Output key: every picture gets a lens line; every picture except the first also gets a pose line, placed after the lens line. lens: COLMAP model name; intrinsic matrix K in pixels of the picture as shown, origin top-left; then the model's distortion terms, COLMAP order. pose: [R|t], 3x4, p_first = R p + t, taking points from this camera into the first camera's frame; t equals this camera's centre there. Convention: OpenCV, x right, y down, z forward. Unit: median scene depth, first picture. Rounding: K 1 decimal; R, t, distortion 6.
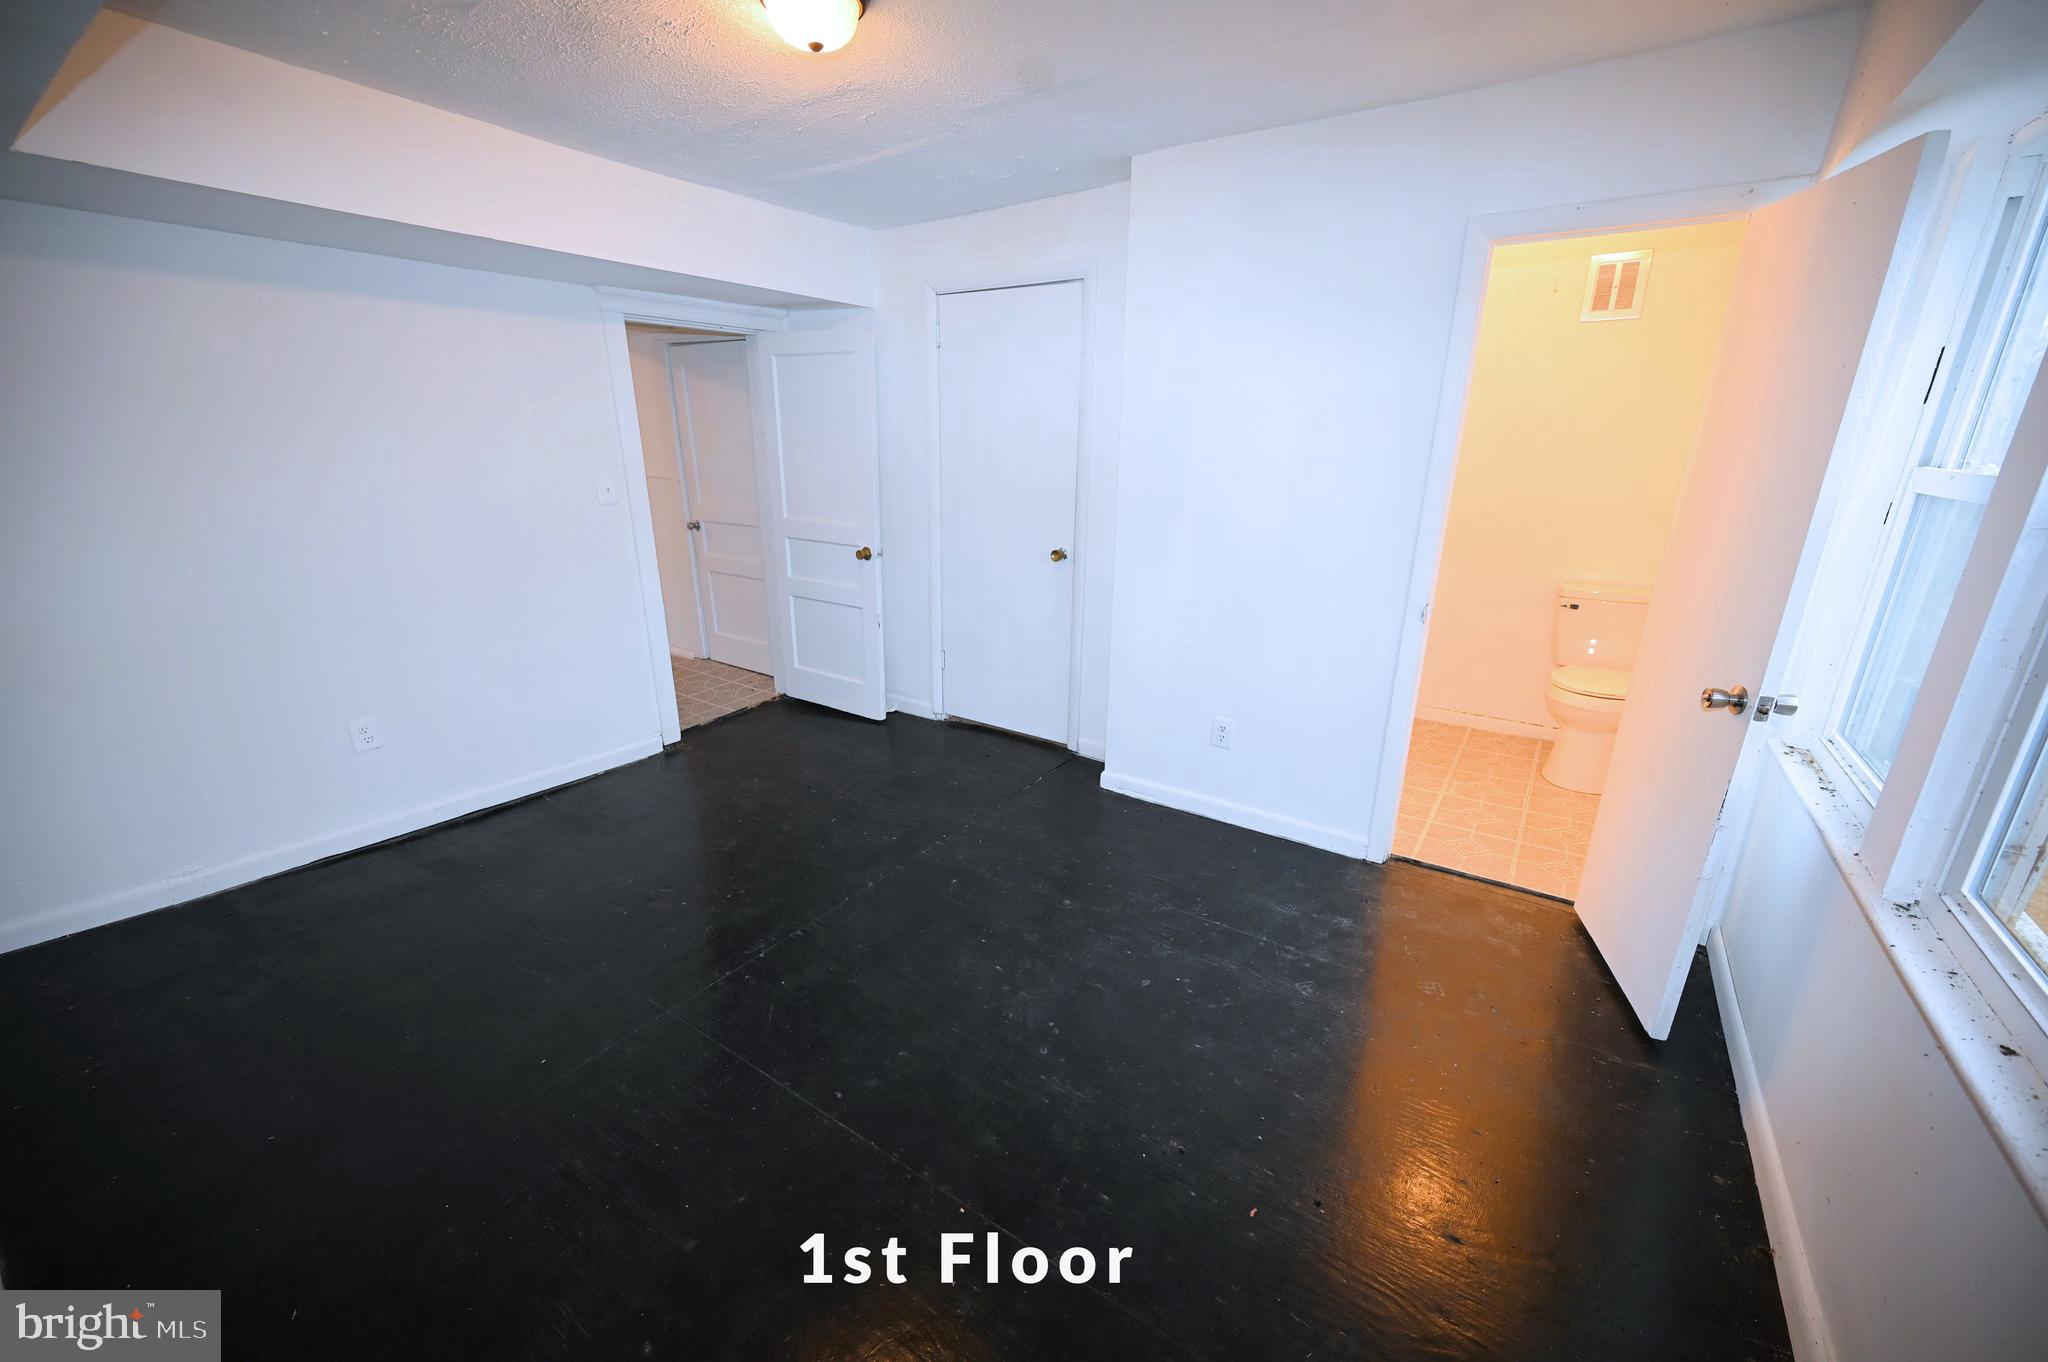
lens RADIAL K [[805.1, 0, 1027.7], [0, 805.1, 688.3], [0, 0, 1]] dist [-0.000148, 0.000240]
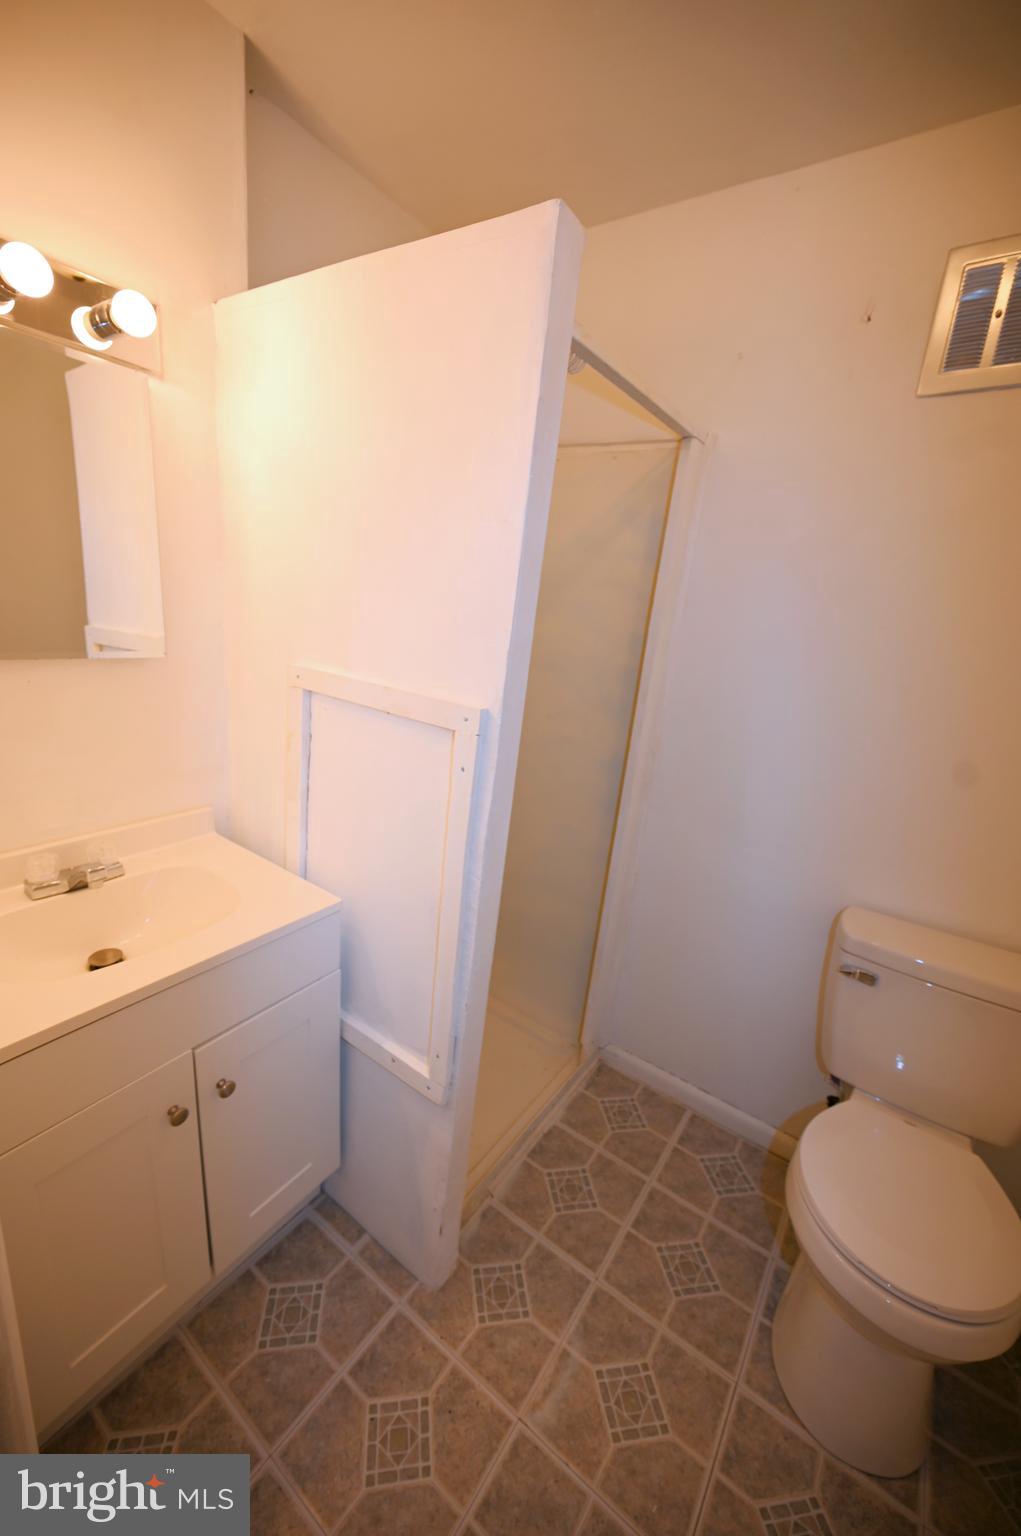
lens RADIAL K [[603.8, 0, 517.3], [0, 603.8, 781.0], [0, 0, 1]] dist [-0.000148, 0.000240]
pose [[0.995963, 0.087424, 0.020383, 0.465155], [-0.086983, 0.995976, -0.021599, -0.200478], [-0.022189, 0.019739, 0.999559, 0.655976]]
